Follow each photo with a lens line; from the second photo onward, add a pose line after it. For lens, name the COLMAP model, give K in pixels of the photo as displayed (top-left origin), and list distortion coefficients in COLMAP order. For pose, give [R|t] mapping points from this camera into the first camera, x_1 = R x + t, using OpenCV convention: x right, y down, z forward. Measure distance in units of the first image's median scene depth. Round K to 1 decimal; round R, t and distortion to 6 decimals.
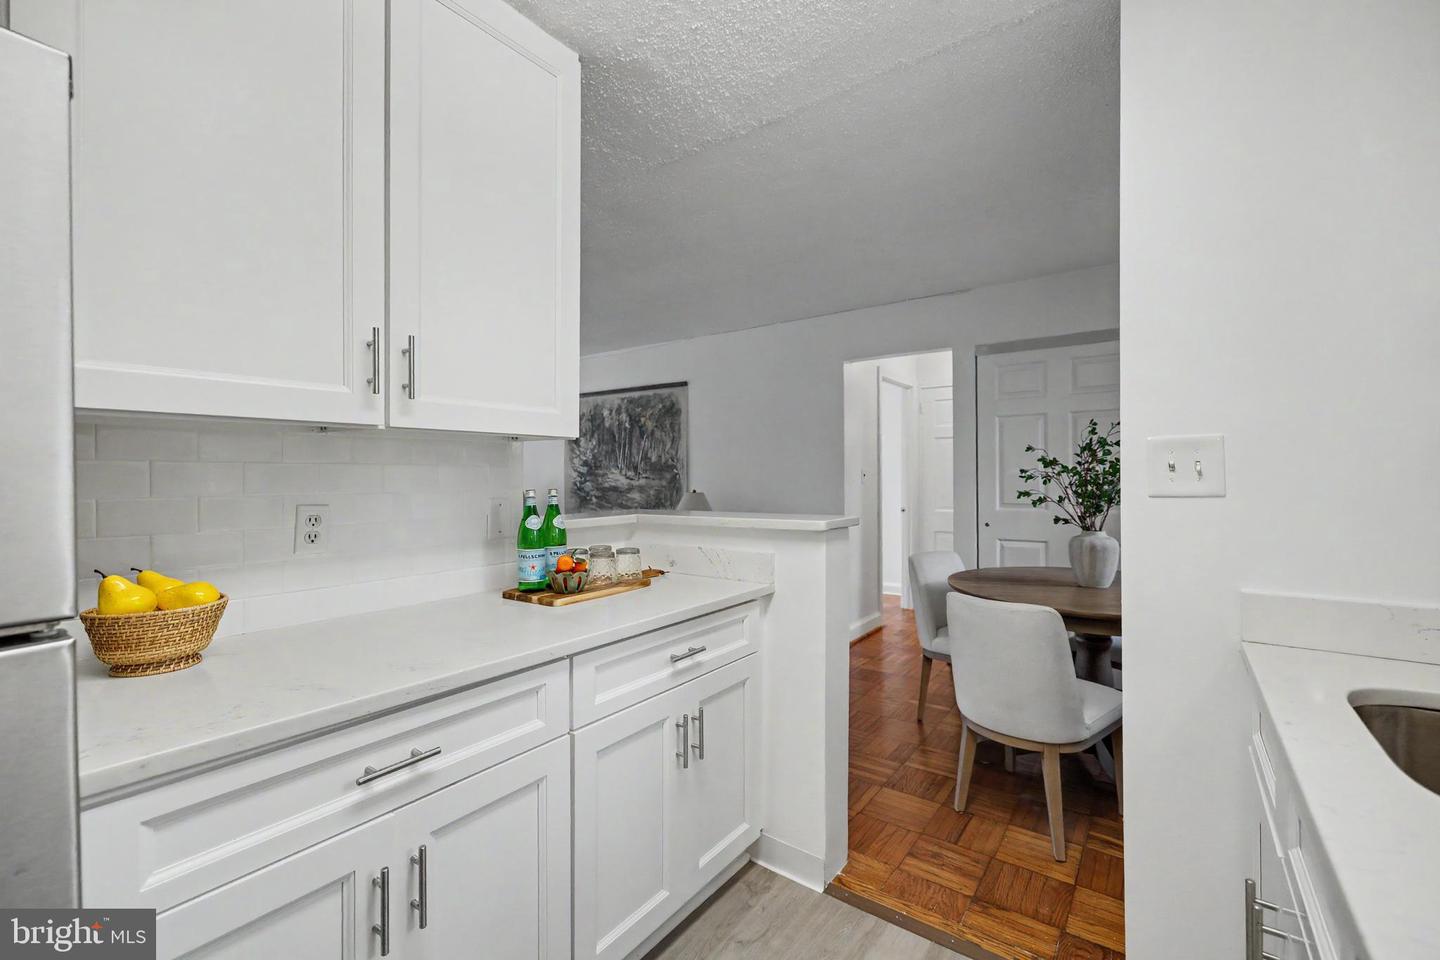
lens RADIAL K [[628.6, 0, 719.4], [0, 628.6, 479.6], [0, 0, 1]] dist [0.002042, -0.000909]
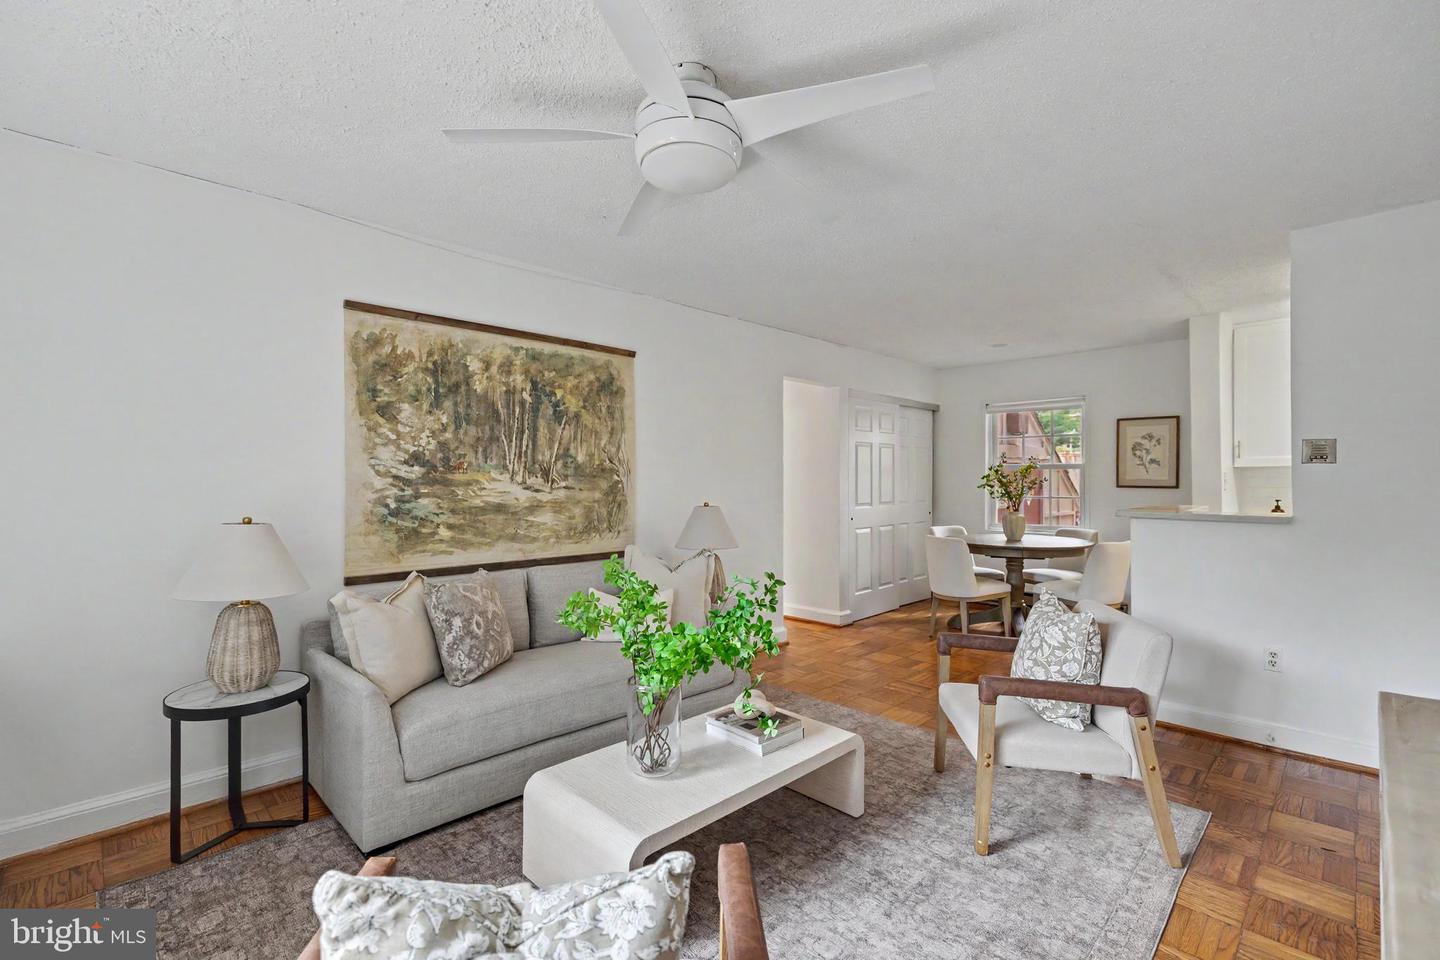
lens RADIAL K [[628.6, 0, 690.1], [0, 628.6, 477.0], [0, 0, 1]] dist [0.002042, -0.000909]
pose [[0.185421, 0.002298, 0.982656, -0.690032], [-0.001804, 0.999996, -0.001998, -0.012379], [-0.982658, -0.001402, 0.185425, 0.754237]]
